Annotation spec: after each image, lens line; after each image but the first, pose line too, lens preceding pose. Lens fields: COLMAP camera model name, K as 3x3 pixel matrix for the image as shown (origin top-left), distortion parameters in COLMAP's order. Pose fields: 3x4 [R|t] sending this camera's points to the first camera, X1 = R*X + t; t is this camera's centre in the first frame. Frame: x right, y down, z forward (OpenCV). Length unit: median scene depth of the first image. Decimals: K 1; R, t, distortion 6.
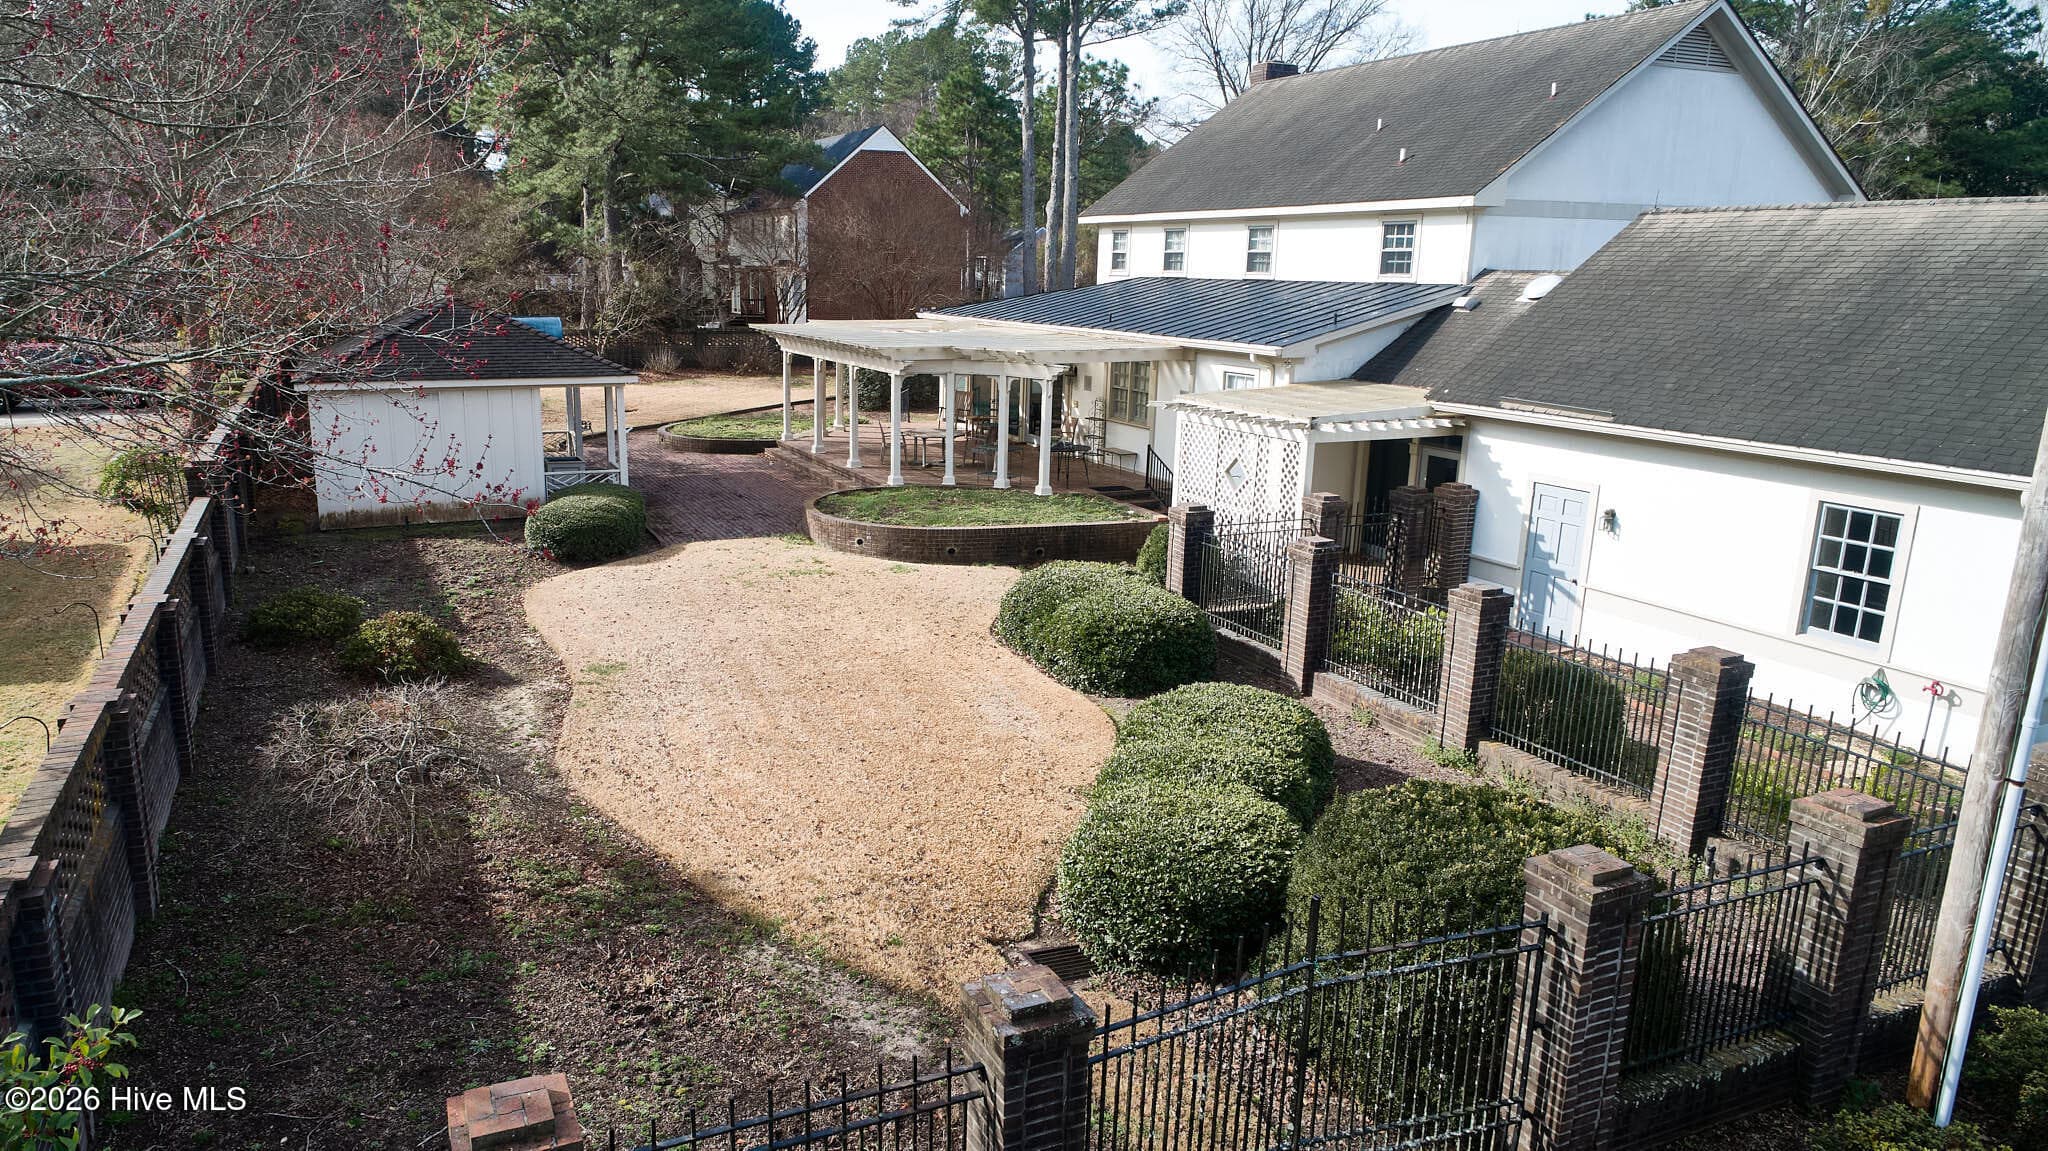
lens RADIAL K [[1289.1, 0, 932.4], [0, 1289.1, 524.8], [0, 0, 1]] dist [-0.004491, -0.000912]
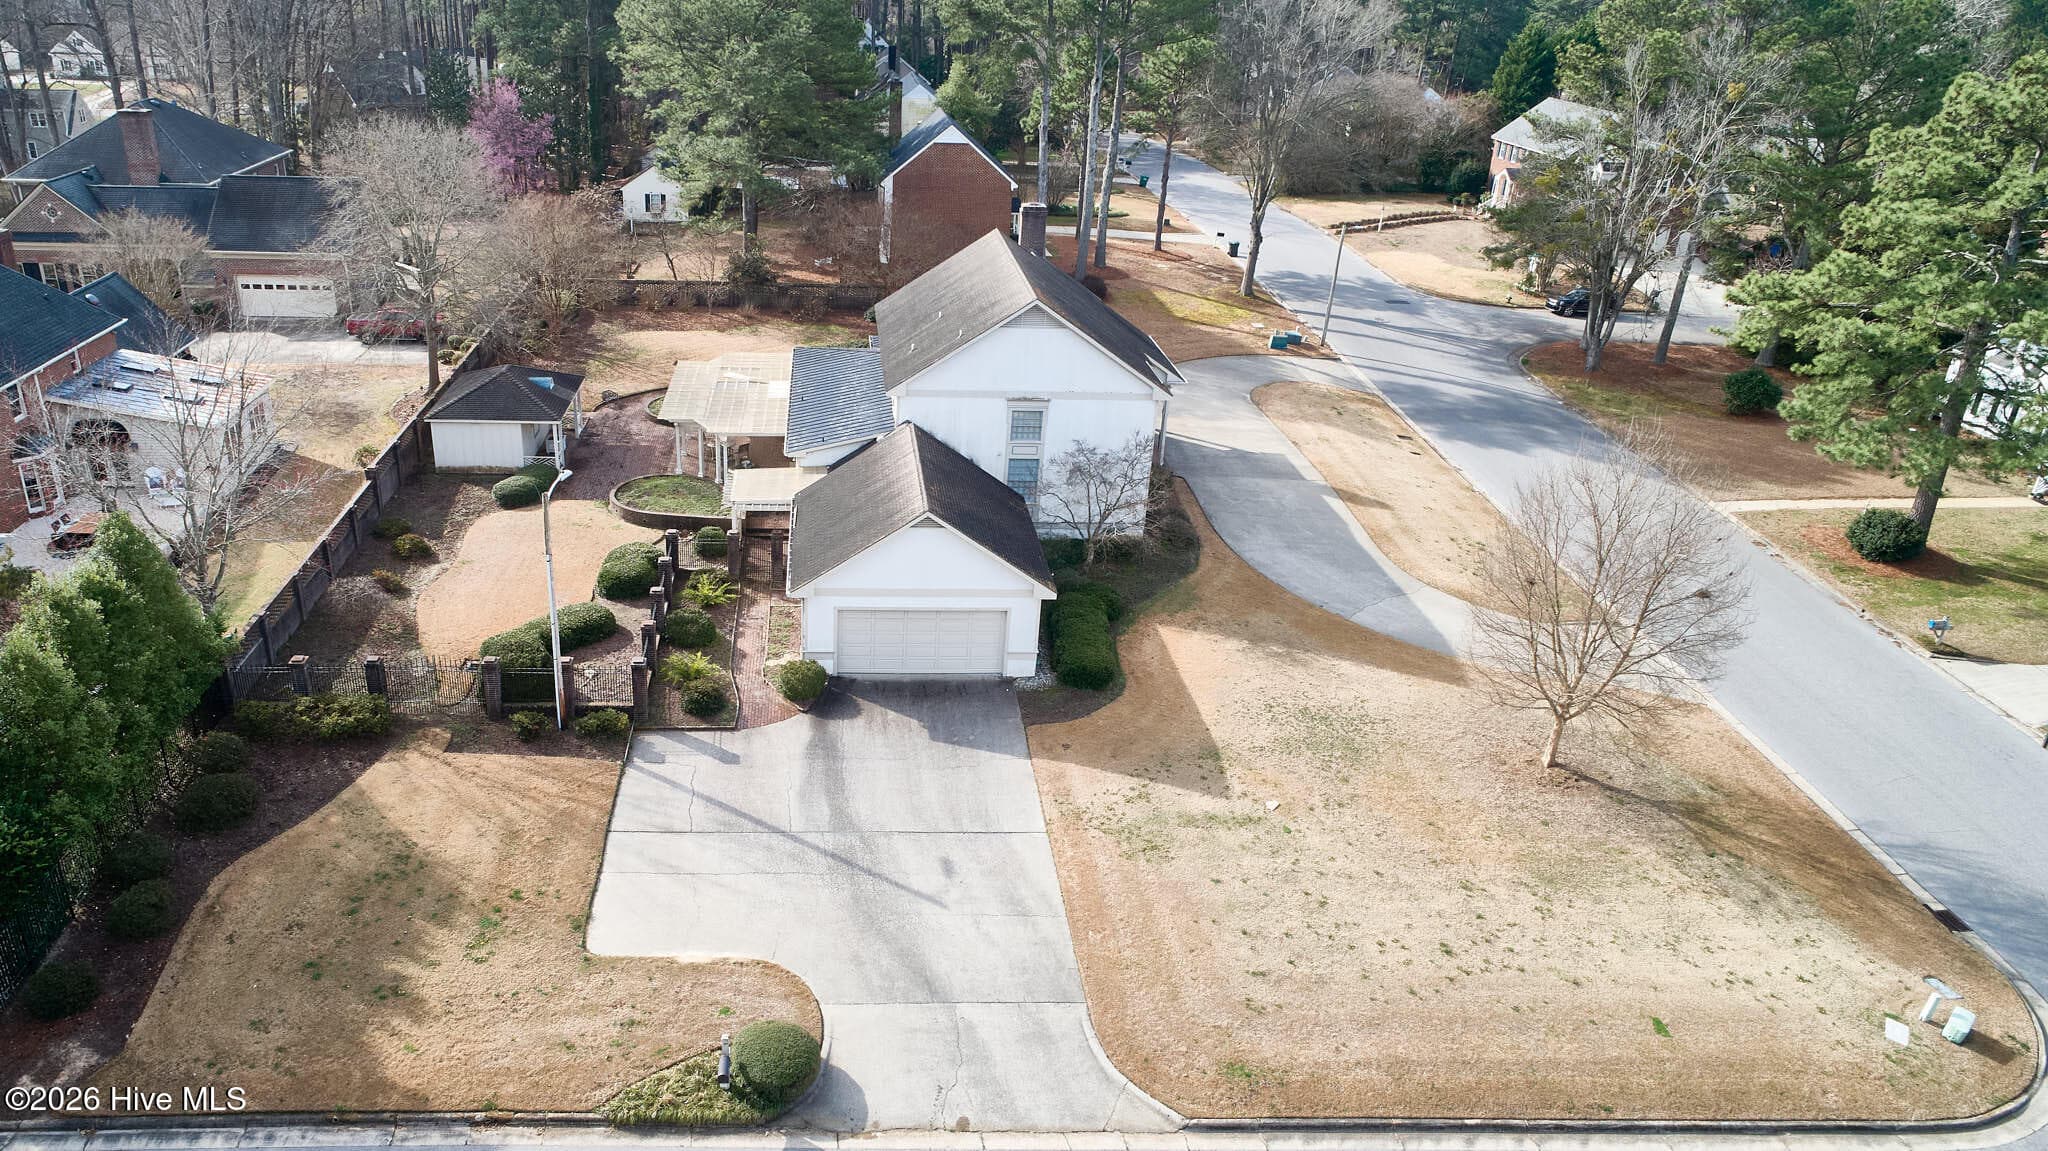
lens RADIAL K [[1289.1, 0, 932.4], [0, 1289.1, 524.8], [0, 0, 1]] dist [-0.004491, -0.000912]
pose [[0.948096, 0.167290, -0.270423, 0.567215], [-0.114632, 0.973055, 0.200058, -0.245011], [0.296604, -0.158675, 0.941726, -0.542919]]
